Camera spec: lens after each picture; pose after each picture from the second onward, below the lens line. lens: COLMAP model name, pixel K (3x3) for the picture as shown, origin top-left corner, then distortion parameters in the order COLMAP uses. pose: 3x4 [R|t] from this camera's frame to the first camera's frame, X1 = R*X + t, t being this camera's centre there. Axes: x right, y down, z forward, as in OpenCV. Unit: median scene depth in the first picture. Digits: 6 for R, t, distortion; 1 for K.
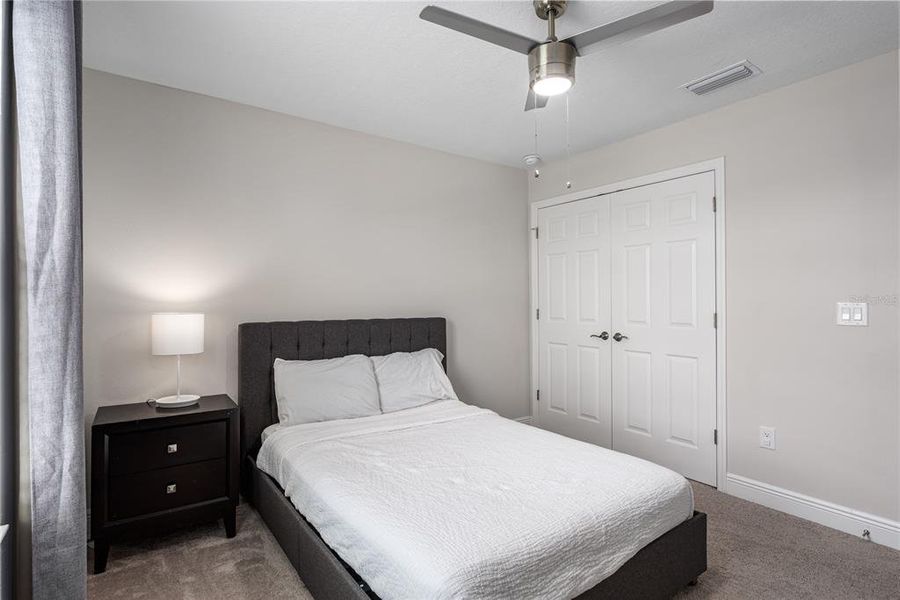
lens RADIAL K [[450.0, 0, 450.0], [0, 450.0, 300.0], [0, 0, 1]] dist [0.022171, -0.000210]
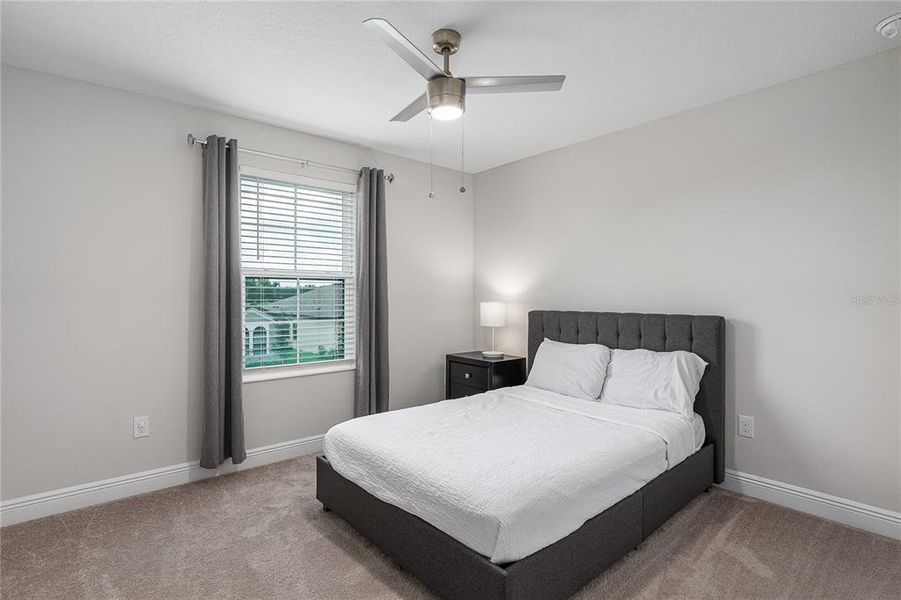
lens RADIAL K [[450.5, 0, 450.5], [0, 450.5, 300.0], [0, 0, 1]] dist [0.022171, -0.000210]
pose [[0.103149, 0.012519, -0.994587, 0.933975], [0.008316, 0.999875, 0.013448, -0.005411], [0.994631, -0.009658, 0.103032, 0.582747]]
